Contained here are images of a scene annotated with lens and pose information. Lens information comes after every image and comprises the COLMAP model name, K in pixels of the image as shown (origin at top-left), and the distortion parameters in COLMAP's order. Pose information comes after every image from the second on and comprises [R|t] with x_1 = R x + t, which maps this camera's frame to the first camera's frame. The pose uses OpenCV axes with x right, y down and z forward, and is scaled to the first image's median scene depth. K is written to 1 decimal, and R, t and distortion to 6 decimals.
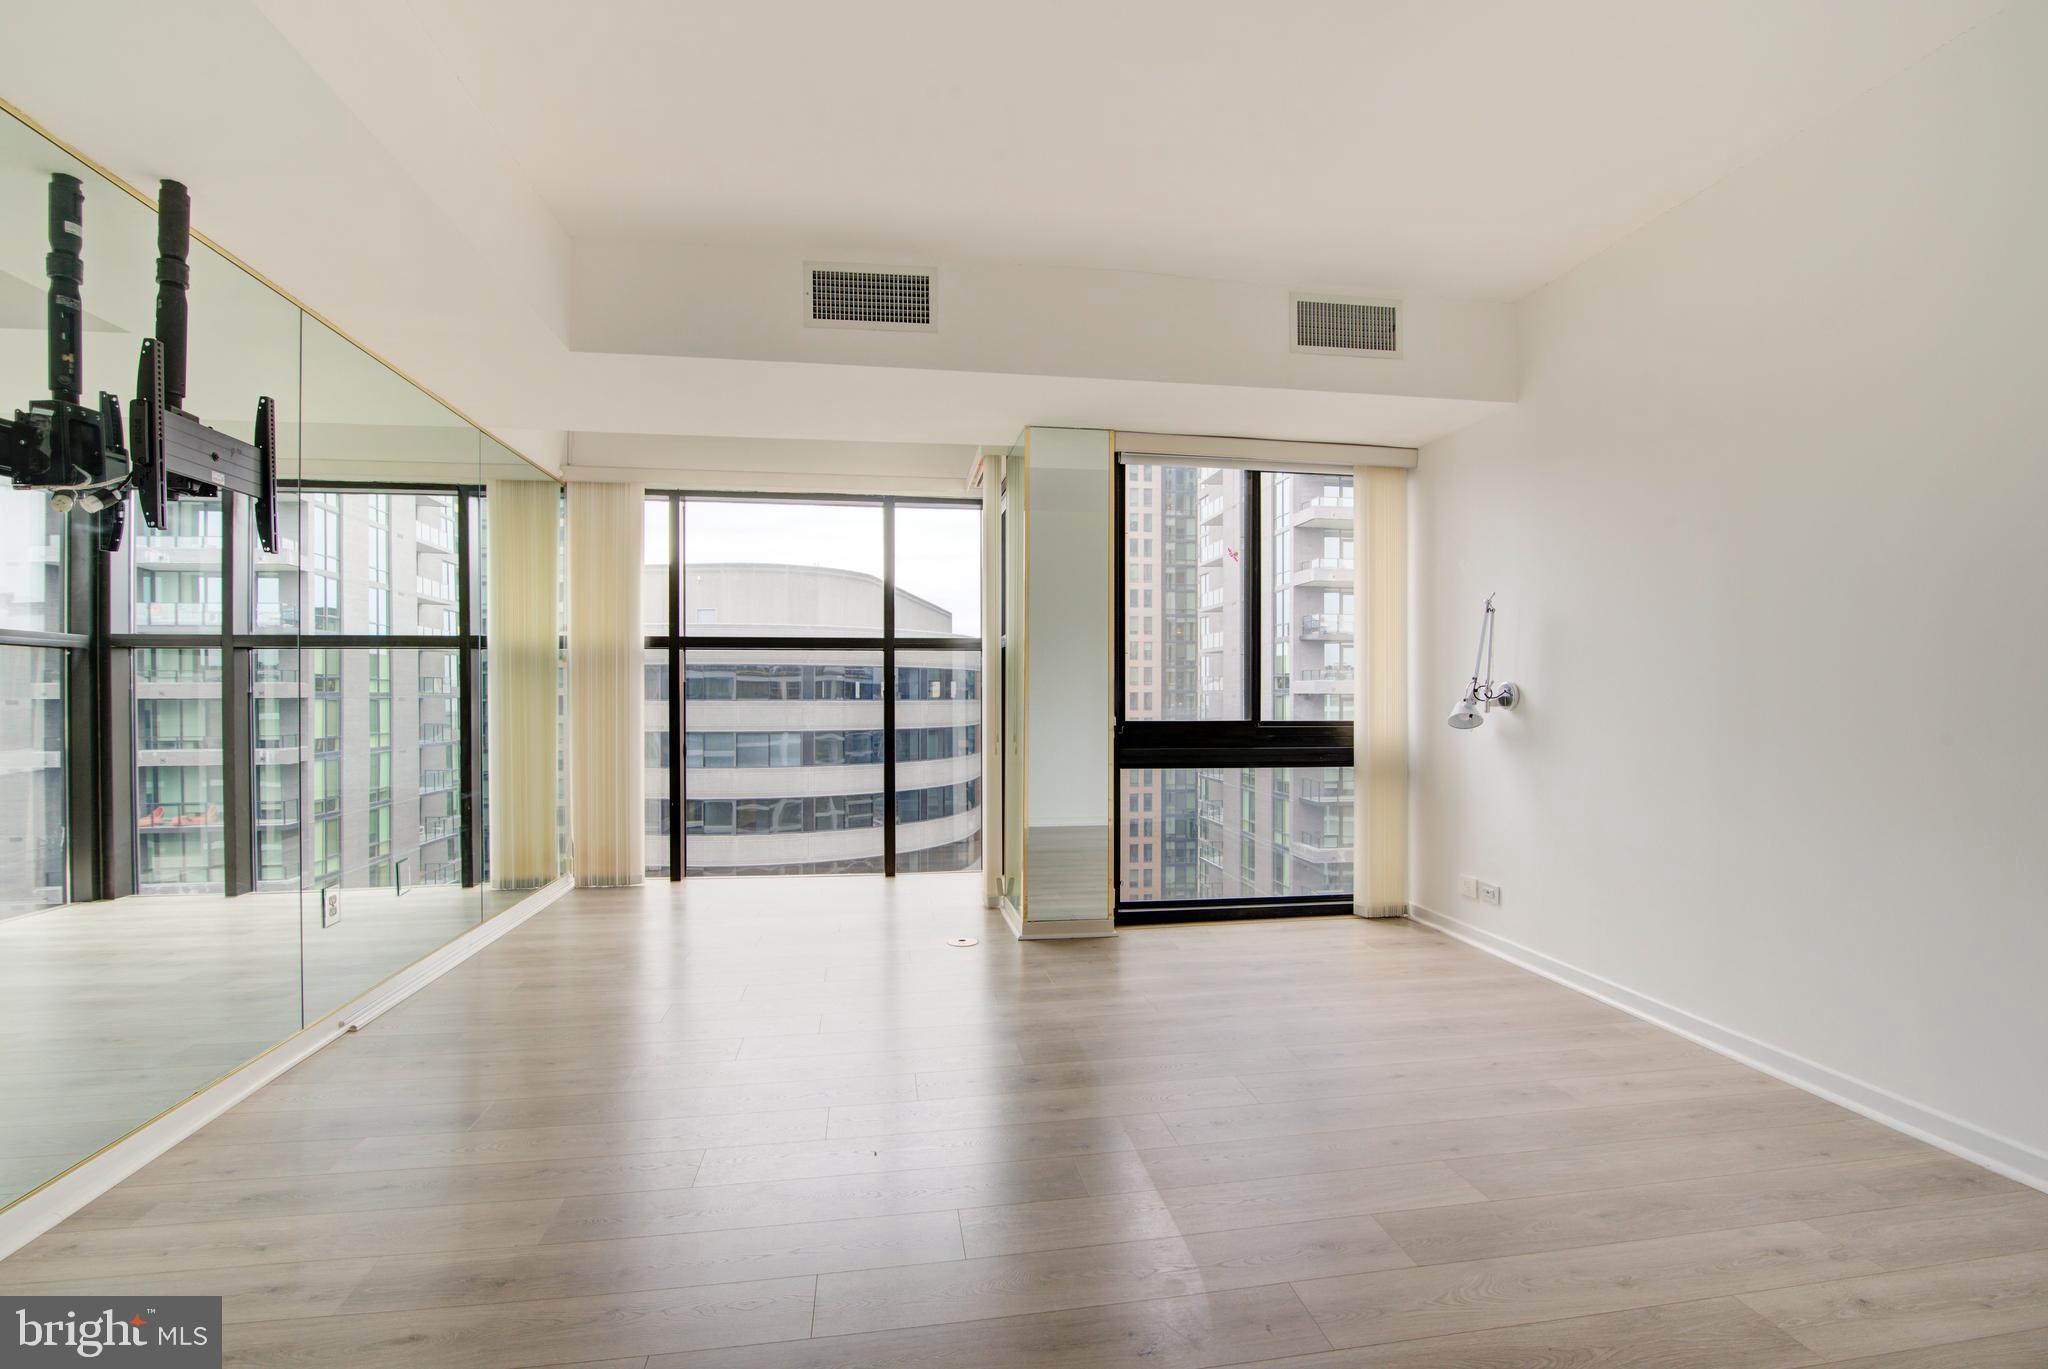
lens RADIAL K [[933.6, 0, 1027.2], [0, 933.6, 697.2], [0, 0, 1]] dist [-0.021137, 0.001228]
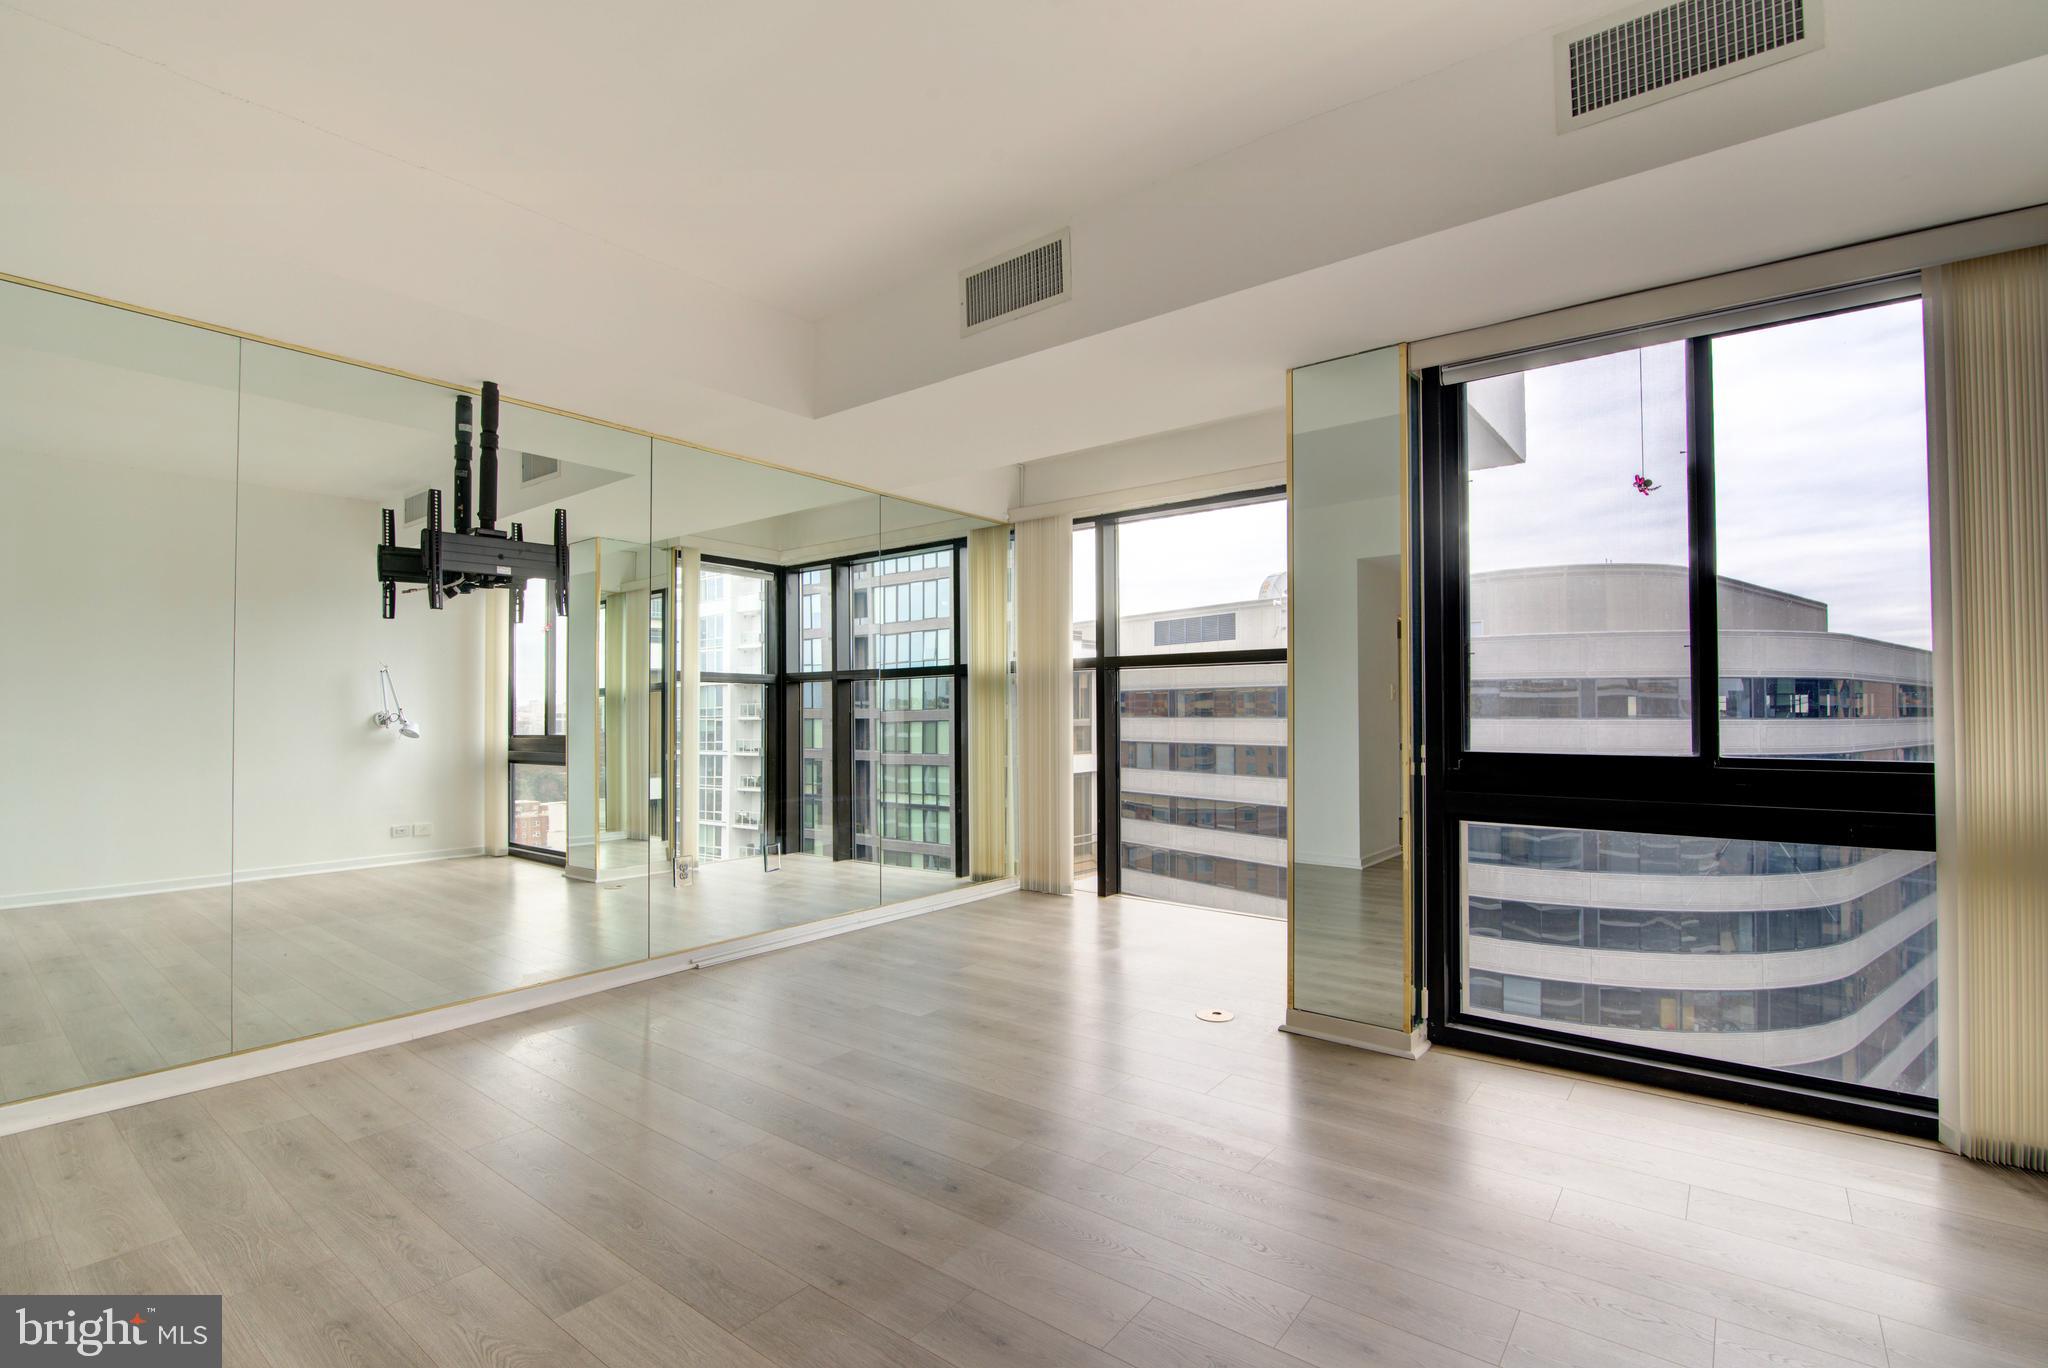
lens RADIAL K [[933.6, 0, 1027.2], [0, 933.6, 696.7], [0, 0, 1]] dist [-0.021137, 0.001228]
pose [[0.679421, -0.015188, -0.733591, 0.343424], [0.000327, 0.999792, -0.020397, -0.000956], [0.733748, 0.013619, 0.679285, 0.257689]]
